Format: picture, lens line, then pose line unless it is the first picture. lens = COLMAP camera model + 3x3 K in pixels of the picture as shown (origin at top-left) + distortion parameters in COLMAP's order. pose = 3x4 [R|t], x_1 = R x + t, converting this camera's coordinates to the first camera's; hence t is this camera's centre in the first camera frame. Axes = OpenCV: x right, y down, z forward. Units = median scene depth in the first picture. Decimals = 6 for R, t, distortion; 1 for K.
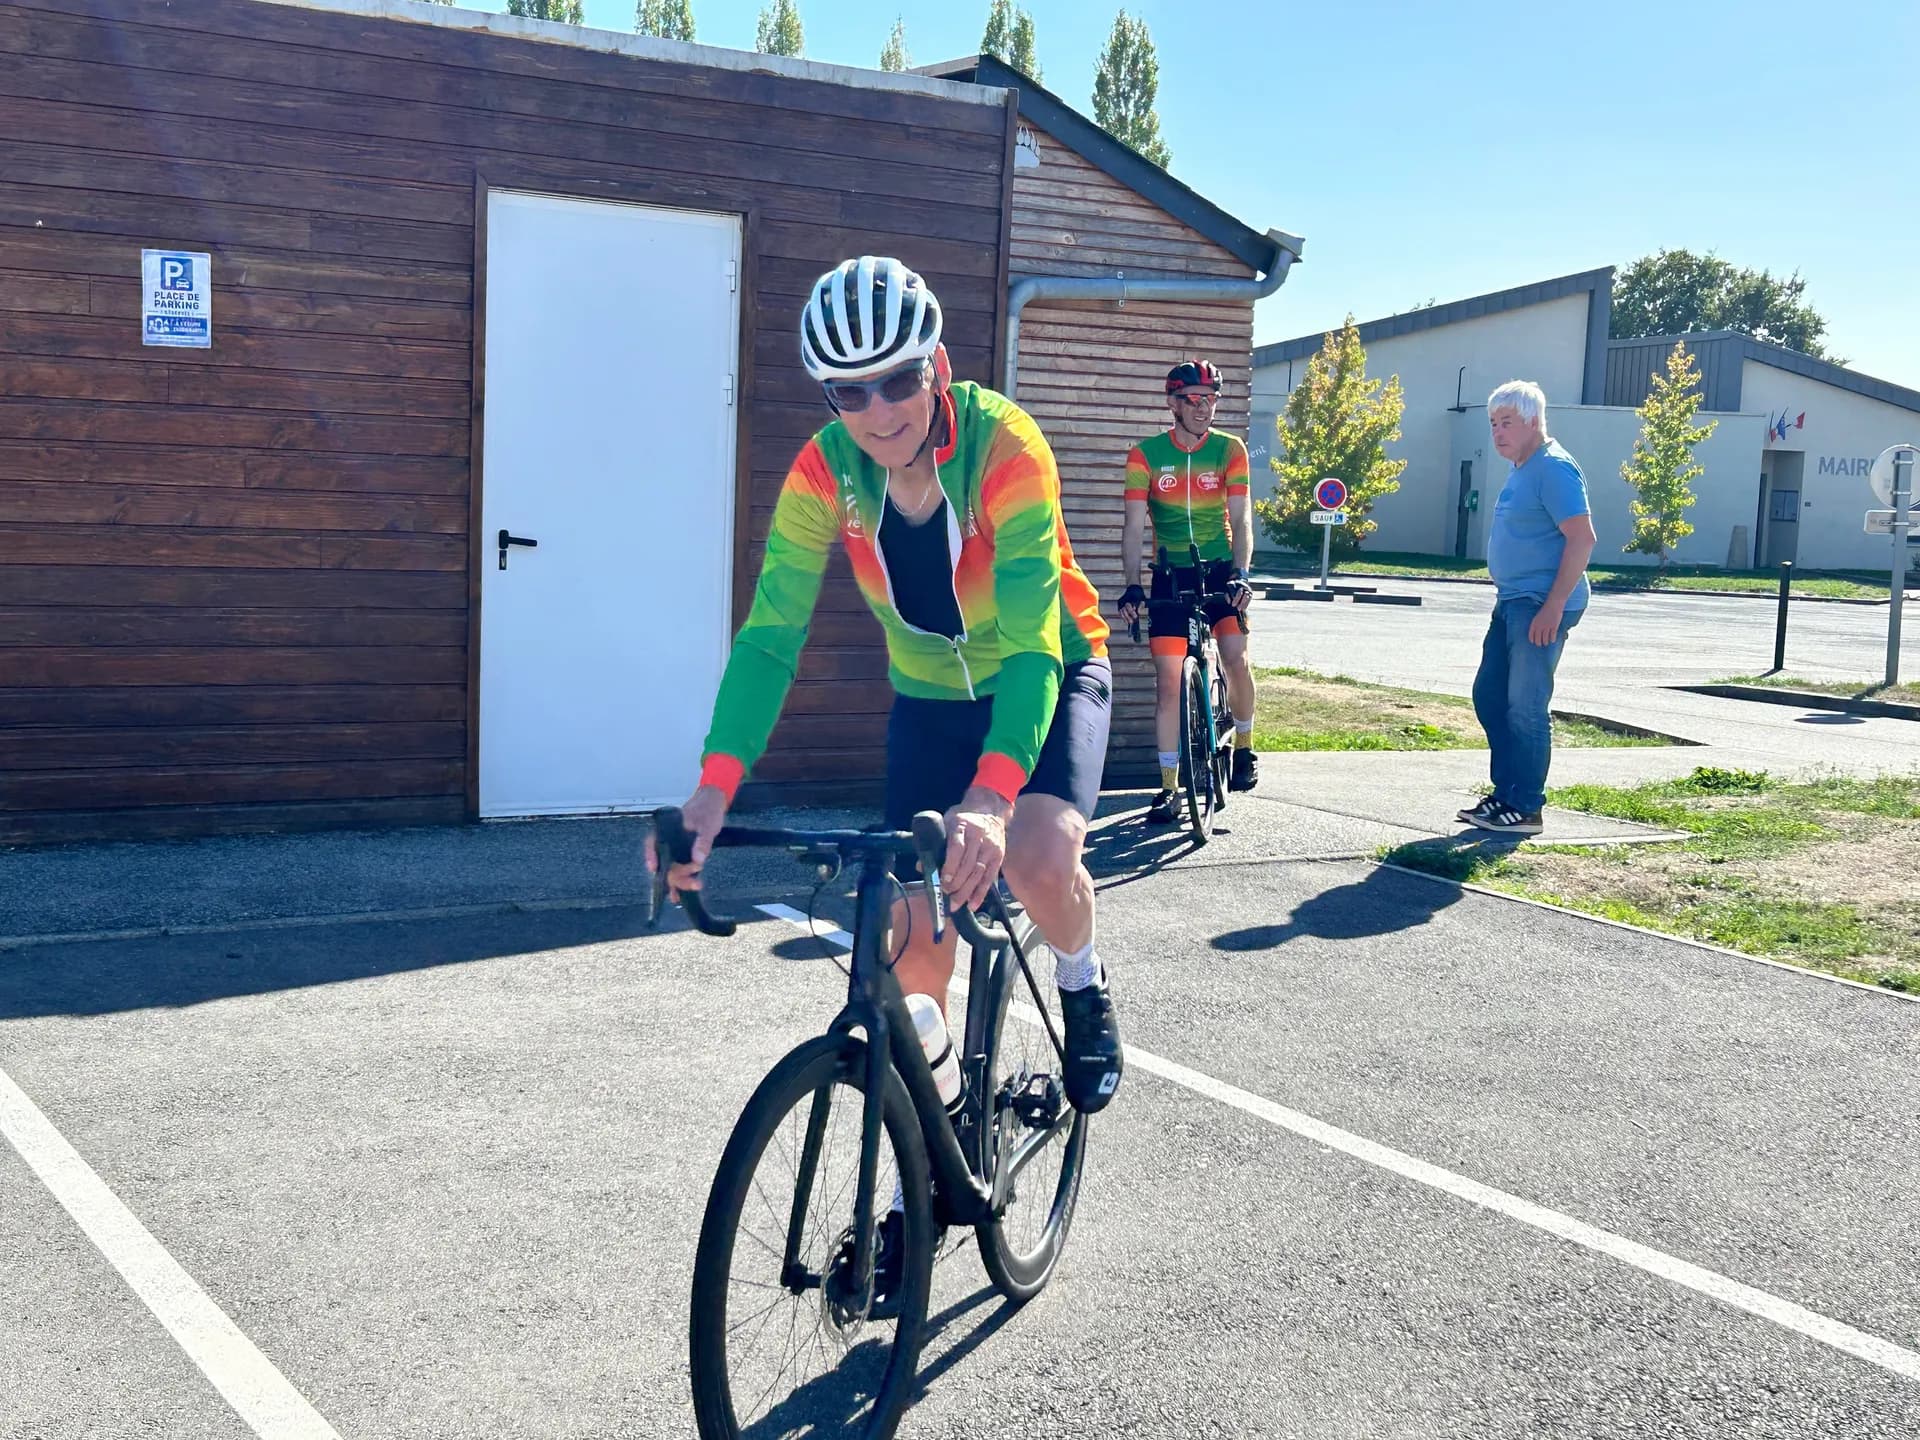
lens RADIAL K [[2516.3, 0, 978.6], [0, 2516.3, 740.7], [0, 0, 1]] dist [0.182903, -0.644779]
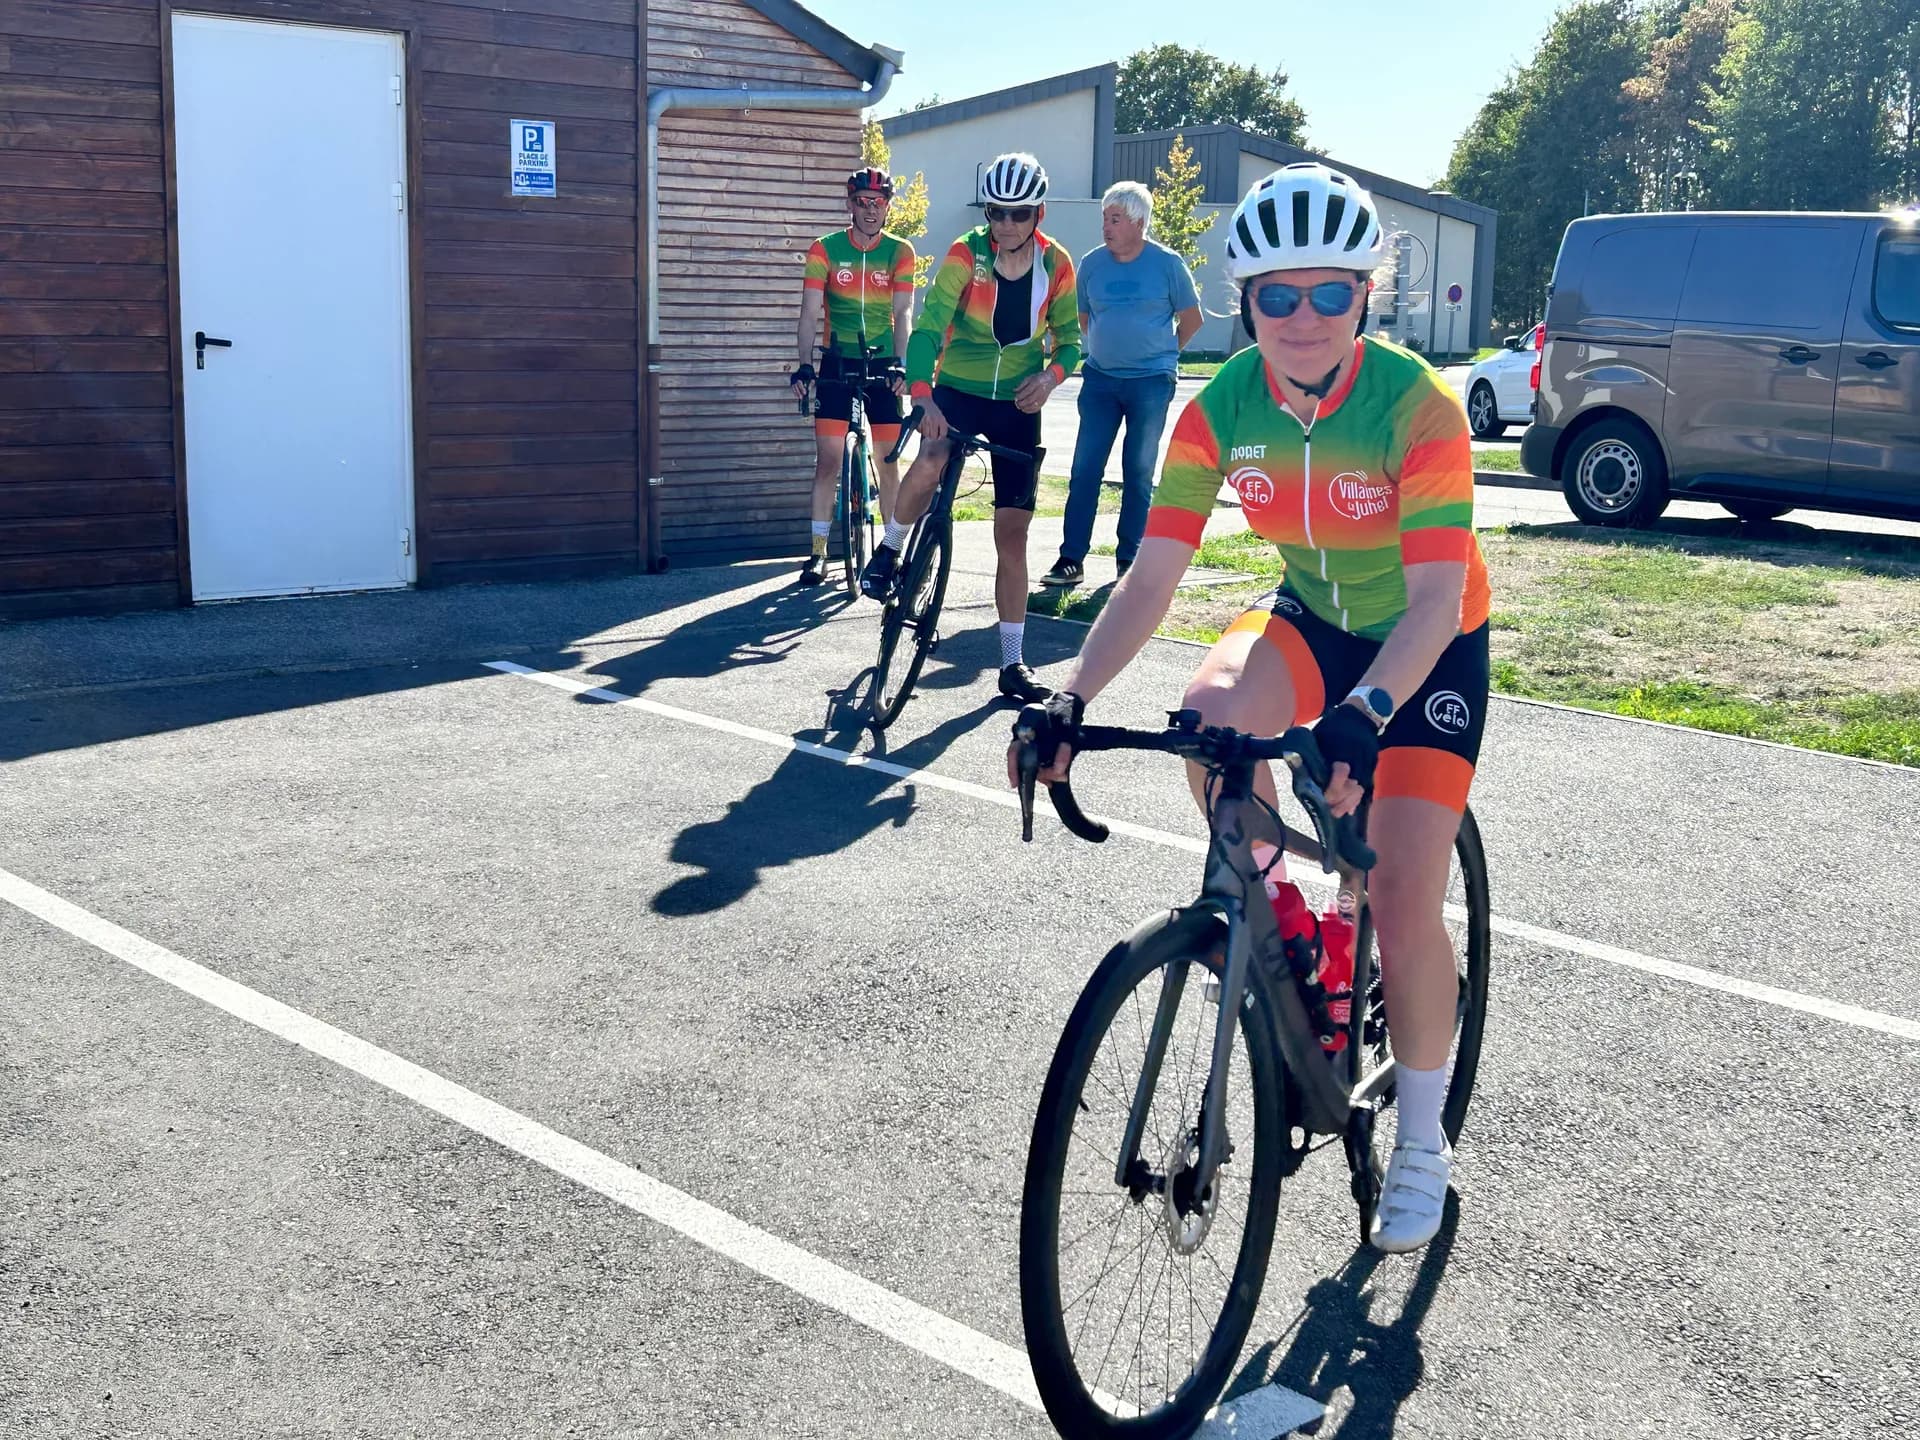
lens RADIAL K [[2505.8, 0, 960.0], [0, 2505.8, 720.0], [0, 0, 1]] dist [0.147188, -0.438510]
pose [[0.982892, -0.052089, 0.176666, -0.070564], [0.039486, 0.996467, 0.074120, 0.014201], [-0.179903, -0.065876, 0.981476, -0.127259]]
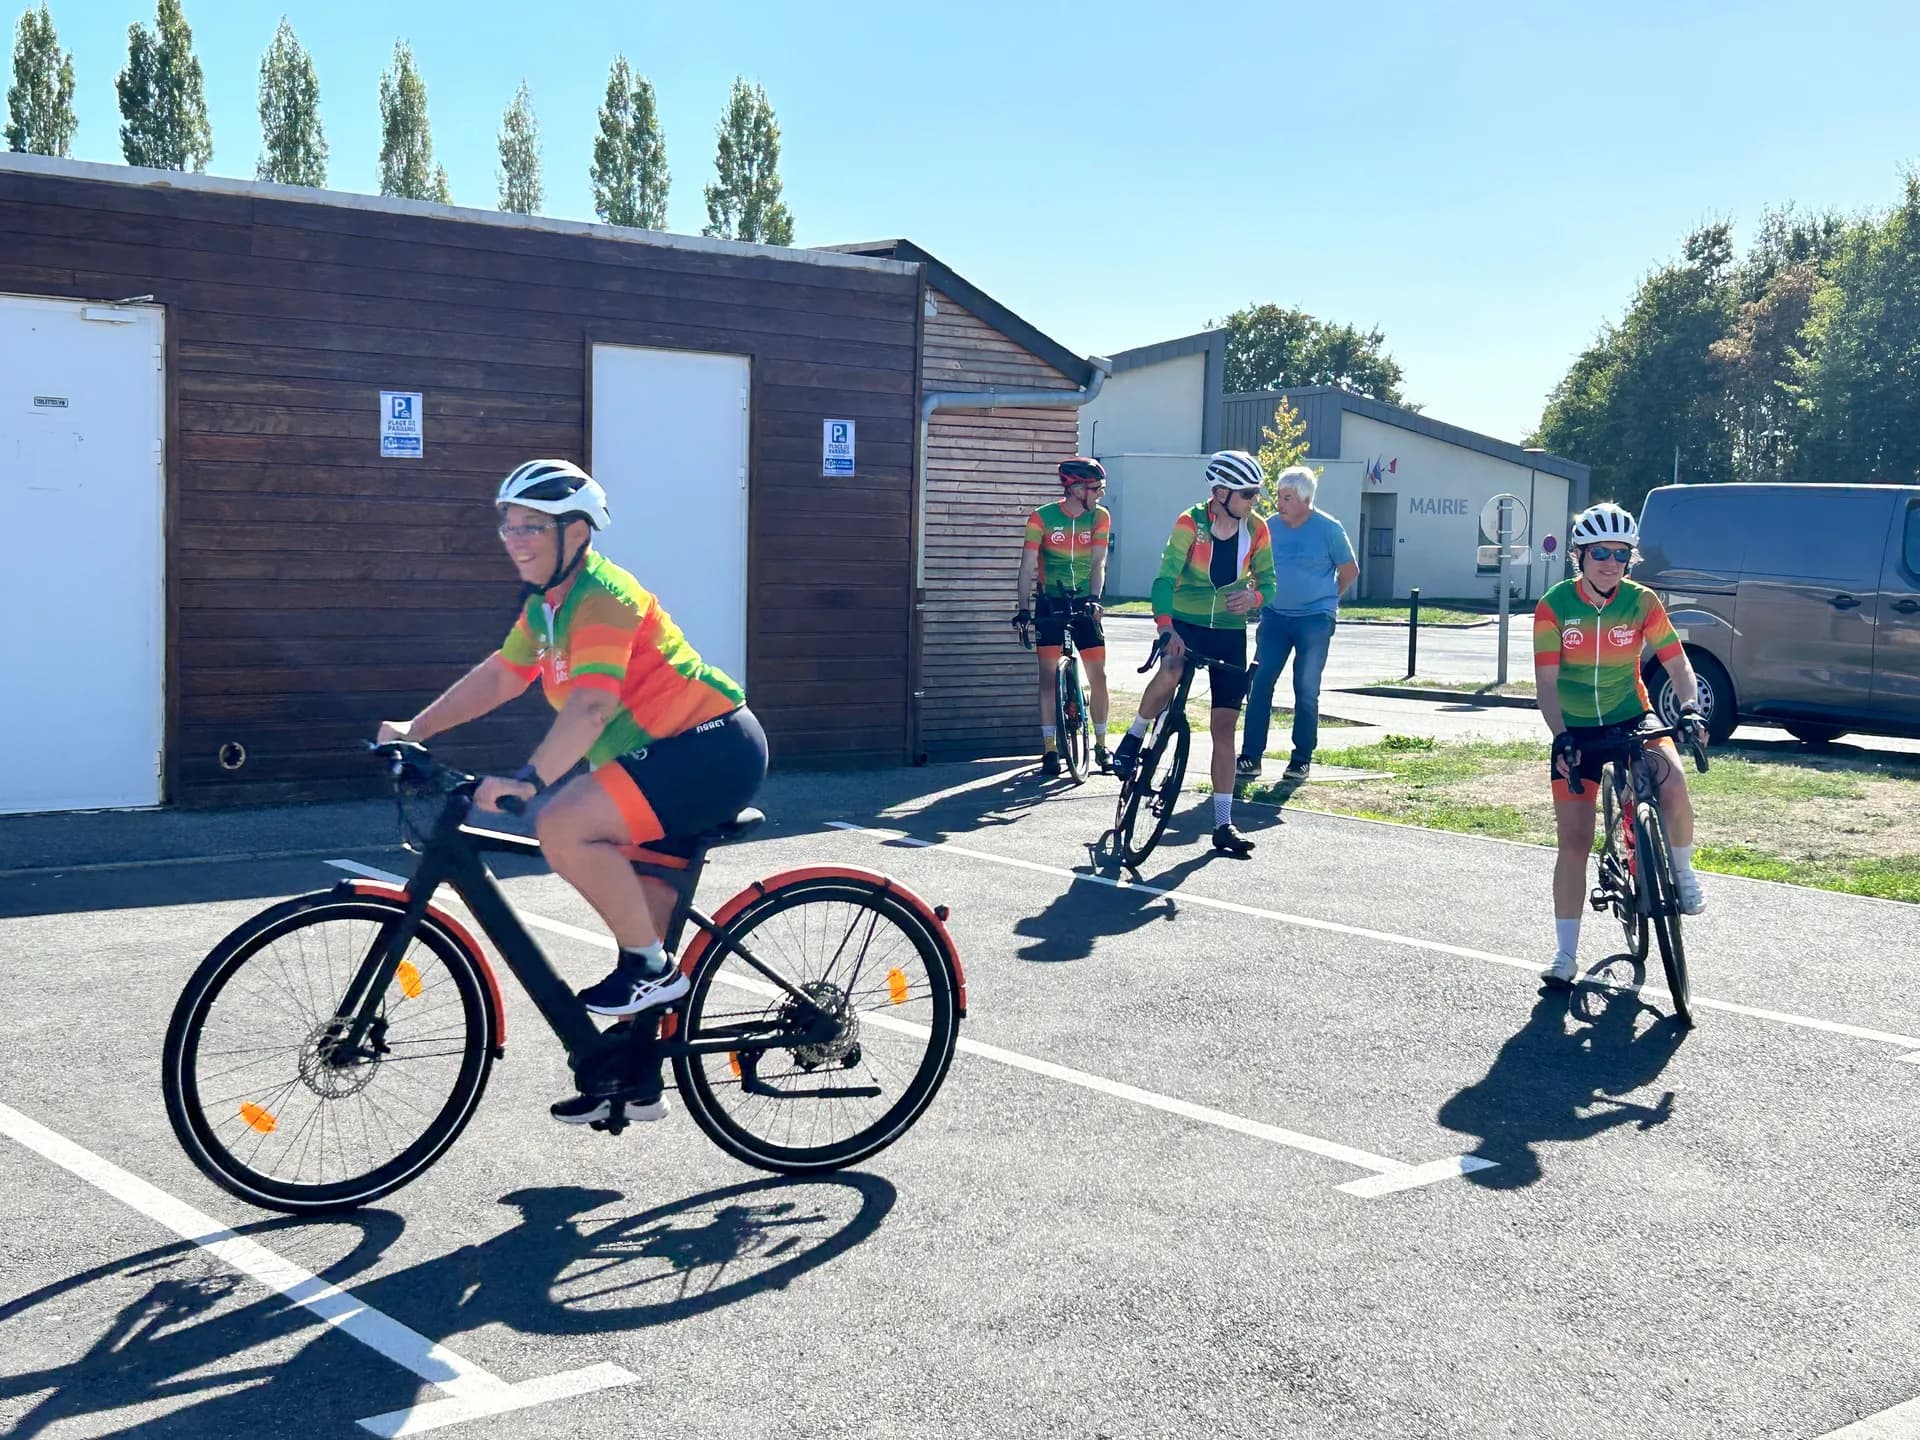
lens RADIAL K [[2505.8, 0, 960.0], [0, 2505.8, 720.0], [0, 0, 1]] dist [0.147188, -0.438510]
pose [[0.989200, -0.028149, 0.143845, -0.197964], [0.031800, 0.999226, -0.023144, 0.036815], [-0.143082, 0.027469, 0.989330, -0.442862]]
